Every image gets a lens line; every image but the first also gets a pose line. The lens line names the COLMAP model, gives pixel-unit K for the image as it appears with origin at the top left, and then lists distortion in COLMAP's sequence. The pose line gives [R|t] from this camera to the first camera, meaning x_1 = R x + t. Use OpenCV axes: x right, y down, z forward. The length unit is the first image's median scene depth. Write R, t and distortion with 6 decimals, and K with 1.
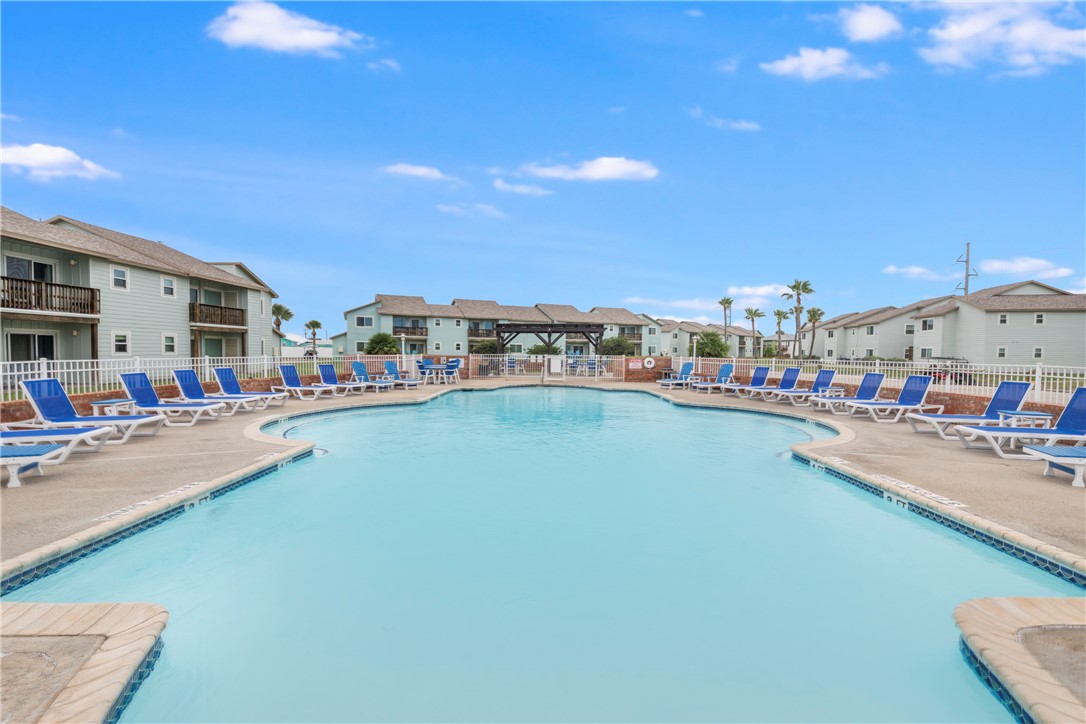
lens RADIAL K [[421.2, 0, 545.7], [0, 421.2, 363.4], [0, 0, 1]] dist [-0.005095, -0.000248]
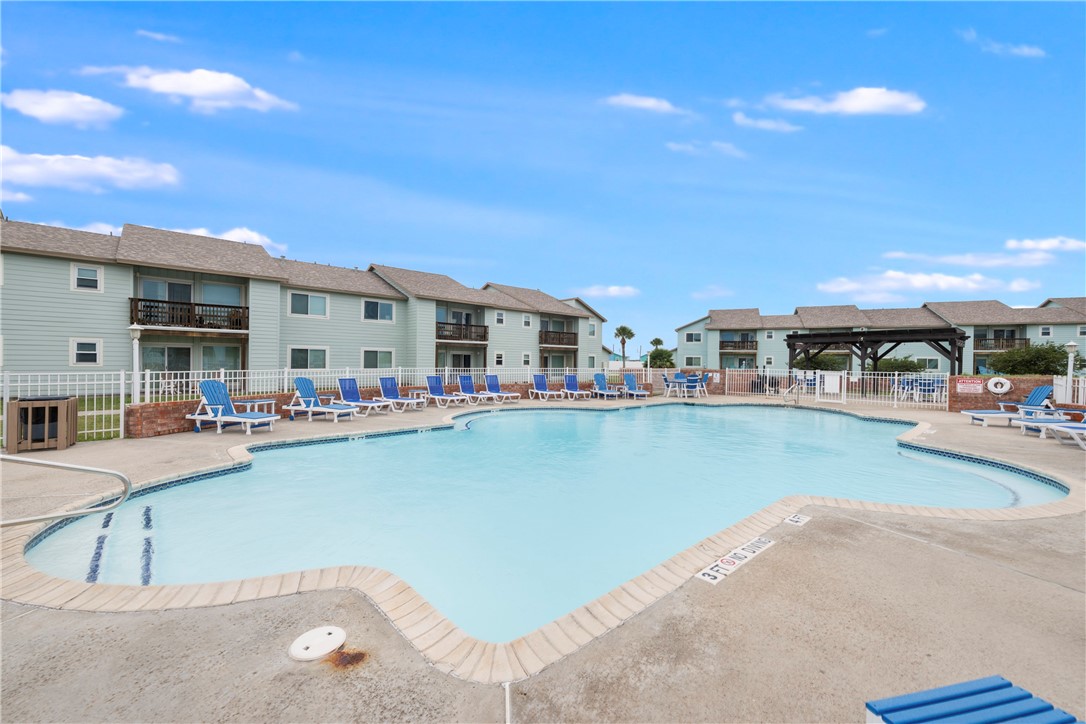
lens RADIAL K [[421.2, 0, 547.4], [0, 421.2, 359.9], [0, 0, 1]] dist [-0.005095, -0.000248]
pose [[0.678654, -0.004184, -0.734446, 0.191768], [-0.027290, 0.999150, -0.030908, -0.000966], [0.733951, 0.041019, 0.677963, 0.043187]]
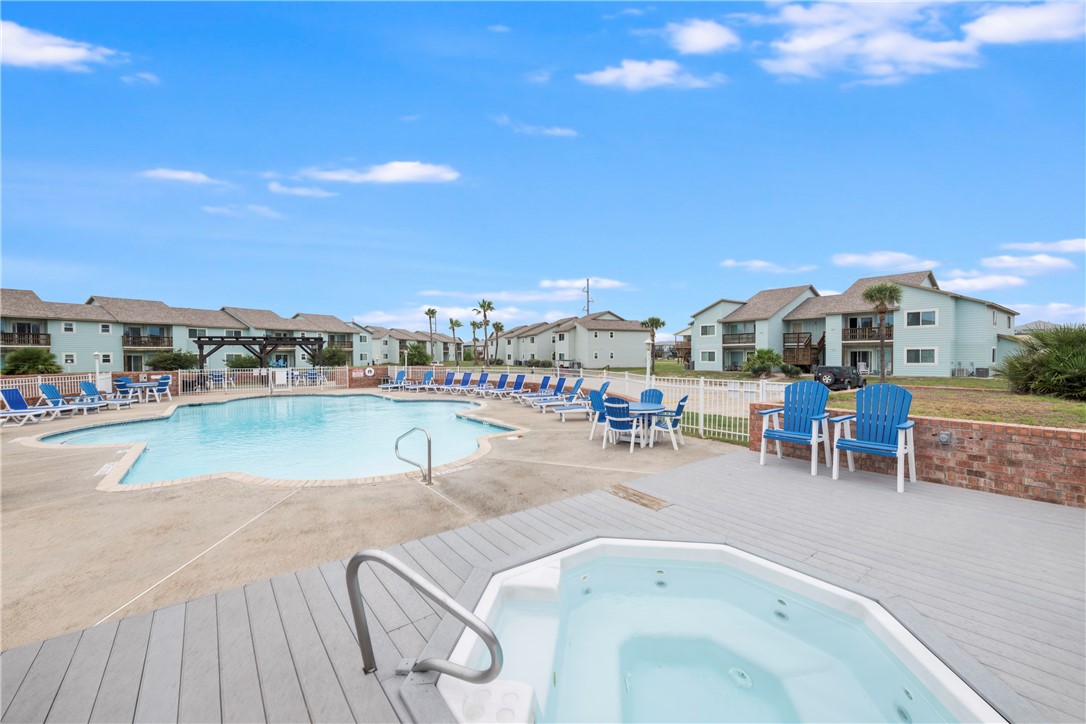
lens RADIAL K [[421.2, 0, 533.8], [0, 421.2, 362.6], [0, 0, 1]] dist [-0.005095, -0.000248]
pose [[0.802318, -0.026639, 0.596302, -0.078038], [0.034776, 0.999393, -0.002145, -0.006702], [-0.595883, 0.022458, 0.802757, -0.208288]]
